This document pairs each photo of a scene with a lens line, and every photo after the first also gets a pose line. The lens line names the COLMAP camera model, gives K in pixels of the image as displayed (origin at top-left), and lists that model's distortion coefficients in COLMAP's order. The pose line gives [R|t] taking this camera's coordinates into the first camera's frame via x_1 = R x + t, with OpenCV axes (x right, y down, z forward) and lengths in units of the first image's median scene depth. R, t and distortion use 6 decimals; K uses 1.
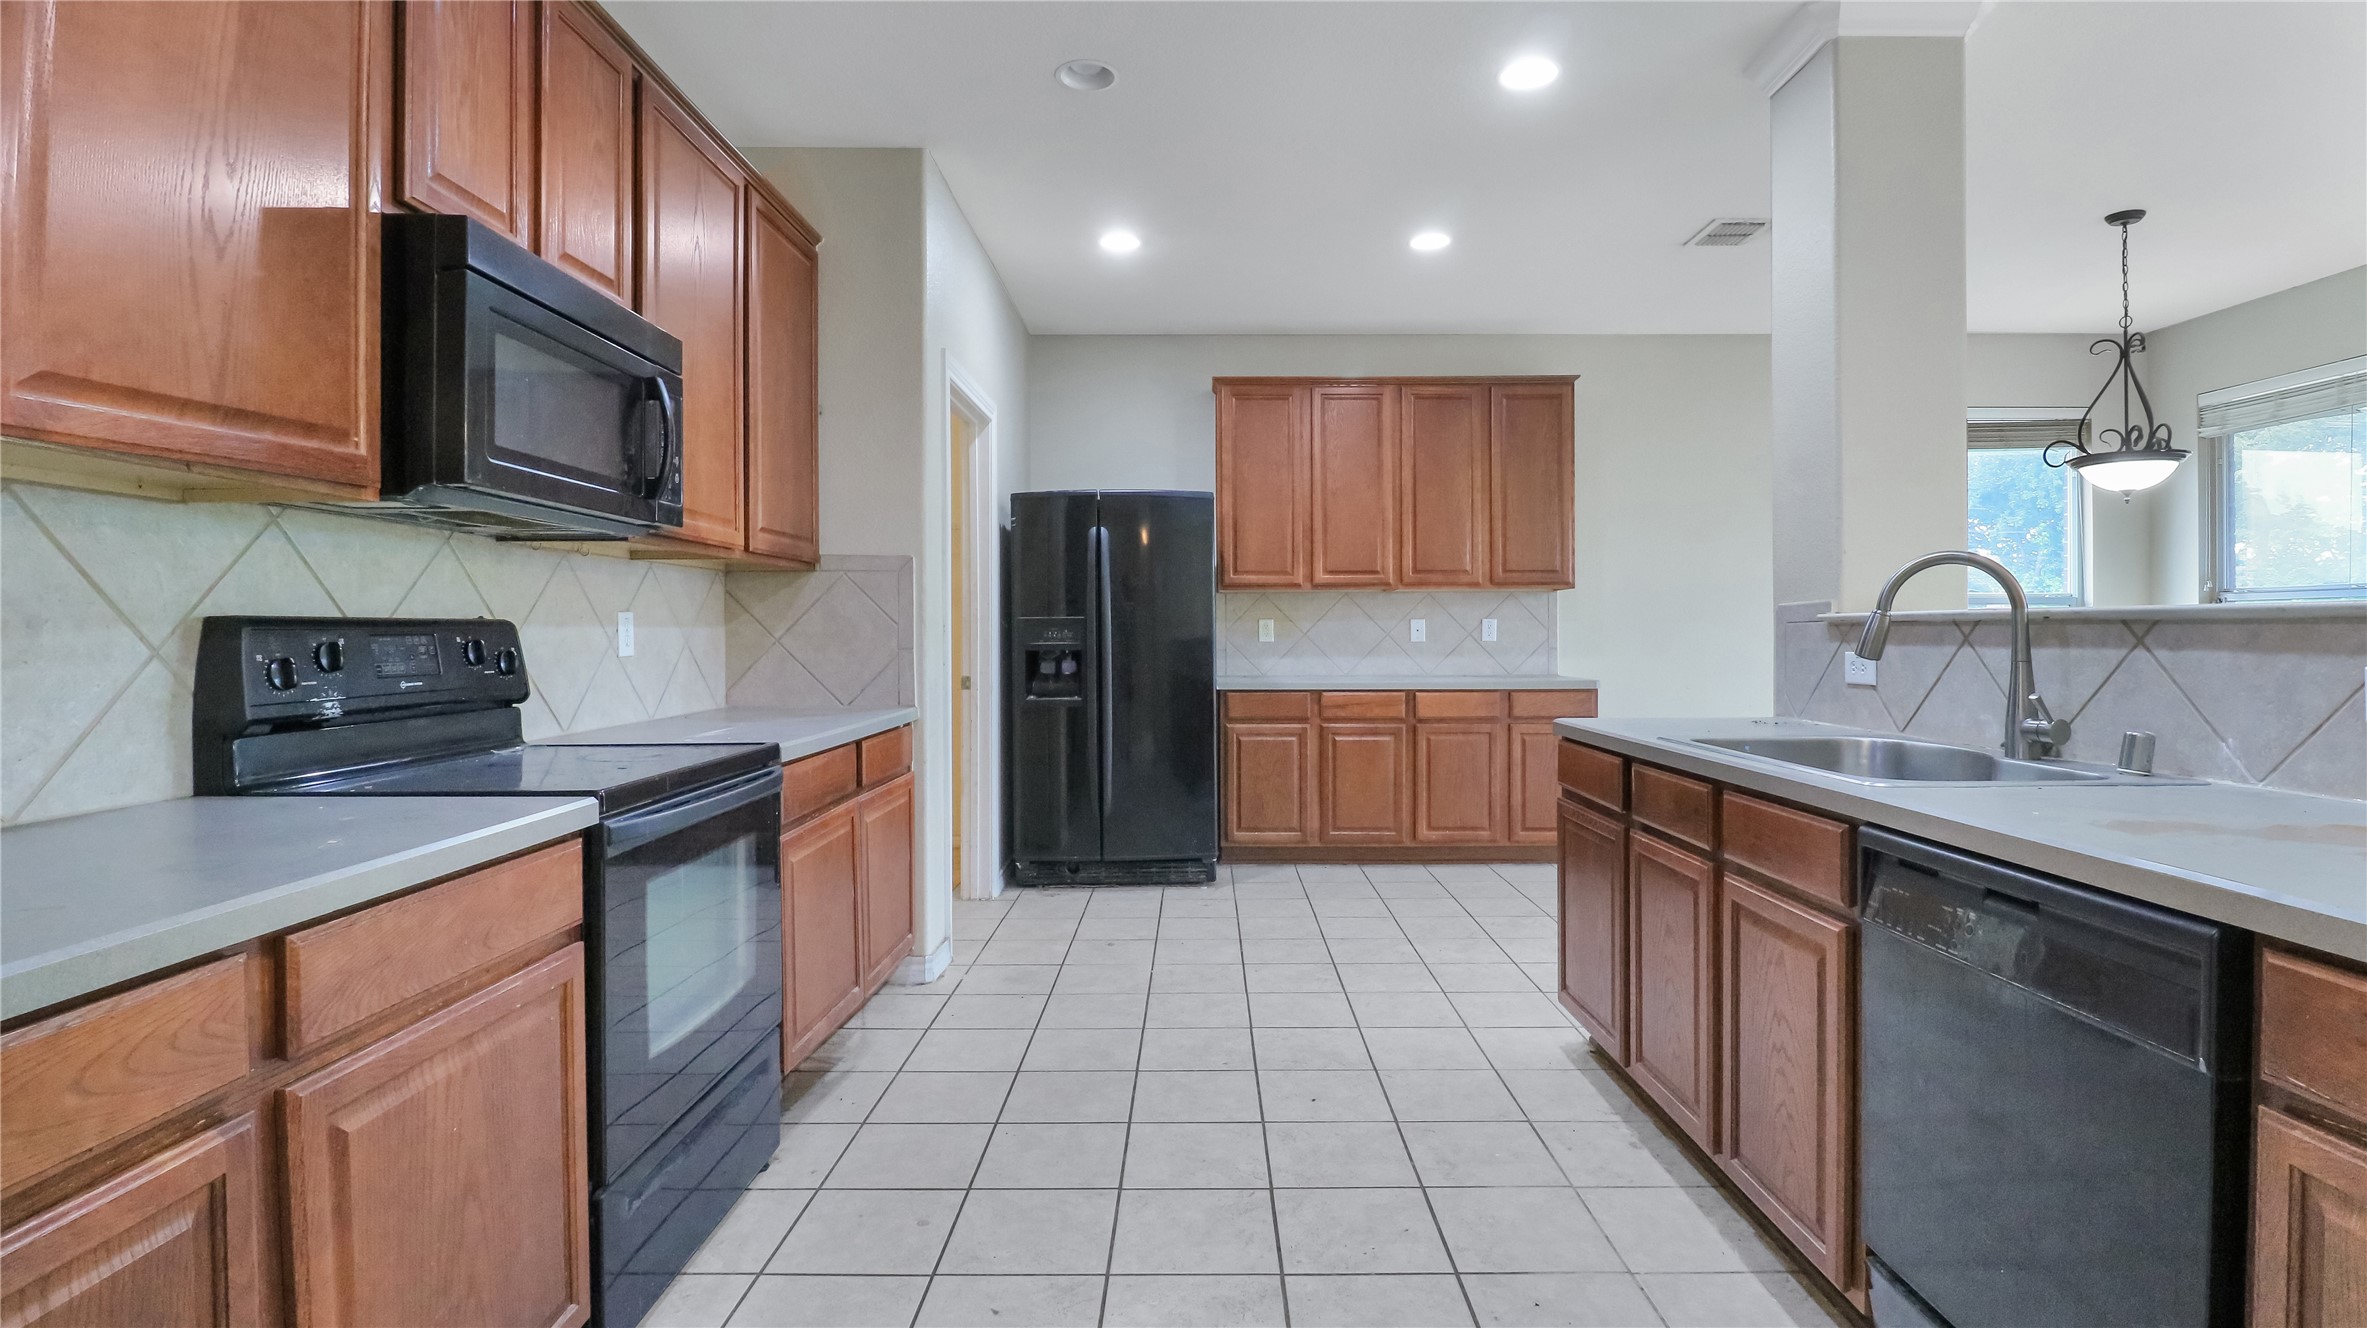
lens RADIAL K [[1140.7, 0, 1171.6], [0, 1140.7, 642.8], [0, 0, 1]] dist [0.001508, -0.010506]
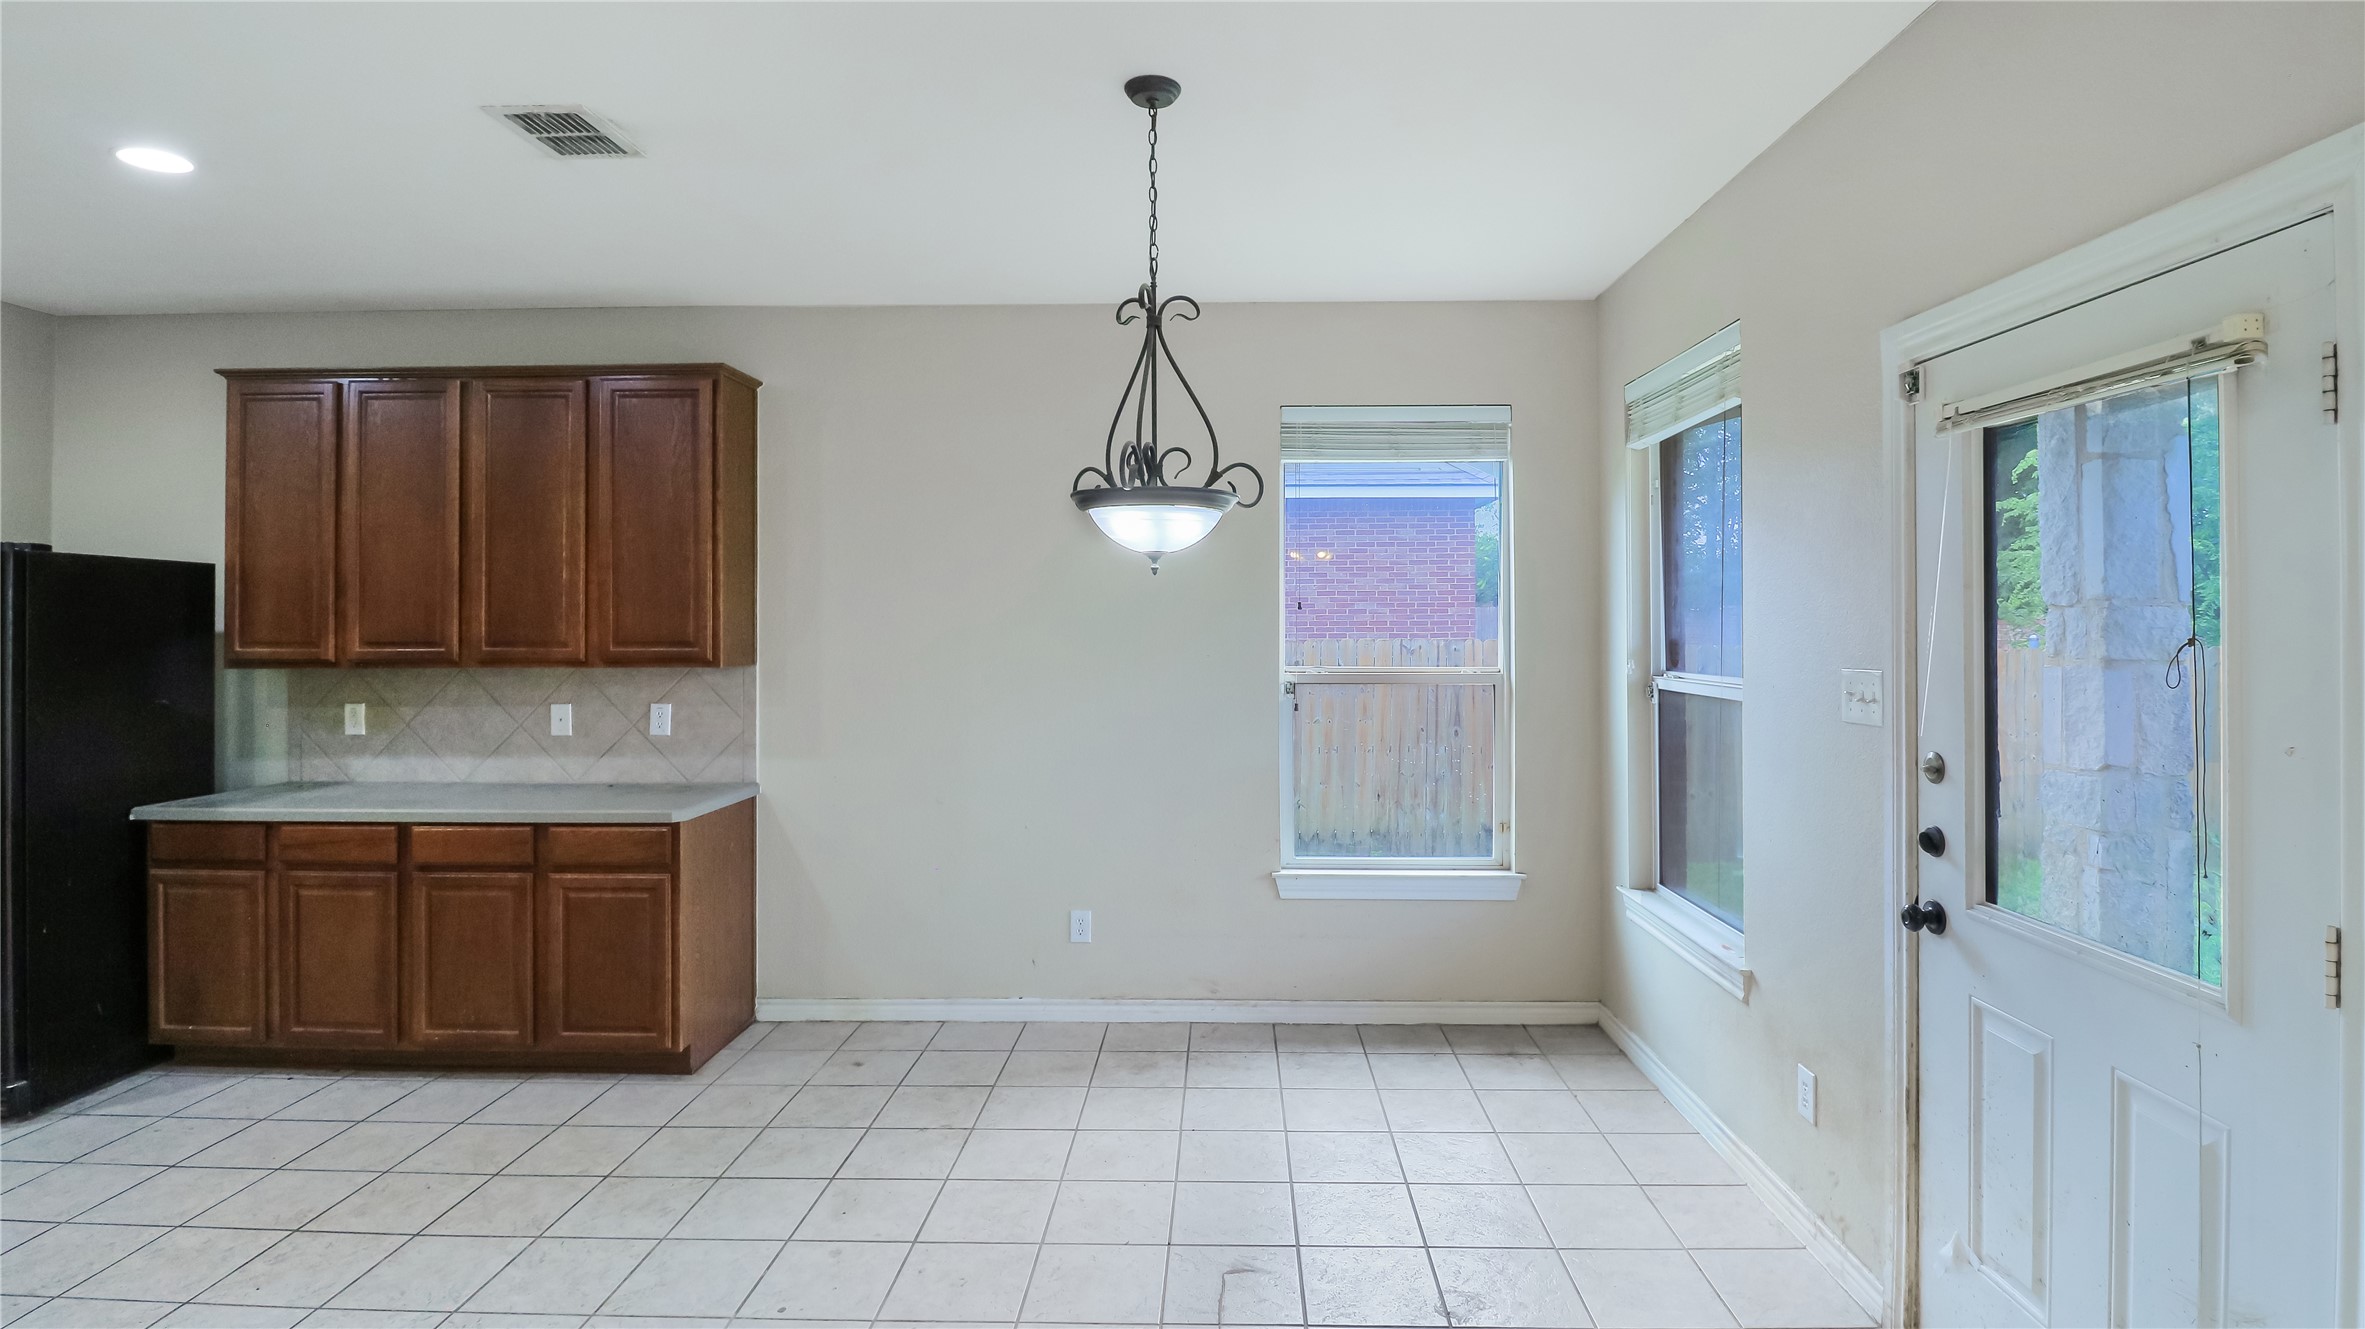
lens RADIAL K [[1139.7, 0, 1221.3], [0, 1139.7, 621.3], [0, 0, 1]] dist [0.001508, -0.010506]
pose [[0.999858, 0.000747, -0.016822, 0.676019], [-0.000882, 0.999967, -0.008074, -0.070688], [0.016815, 0.008088, 0.999826, 0.308052]]
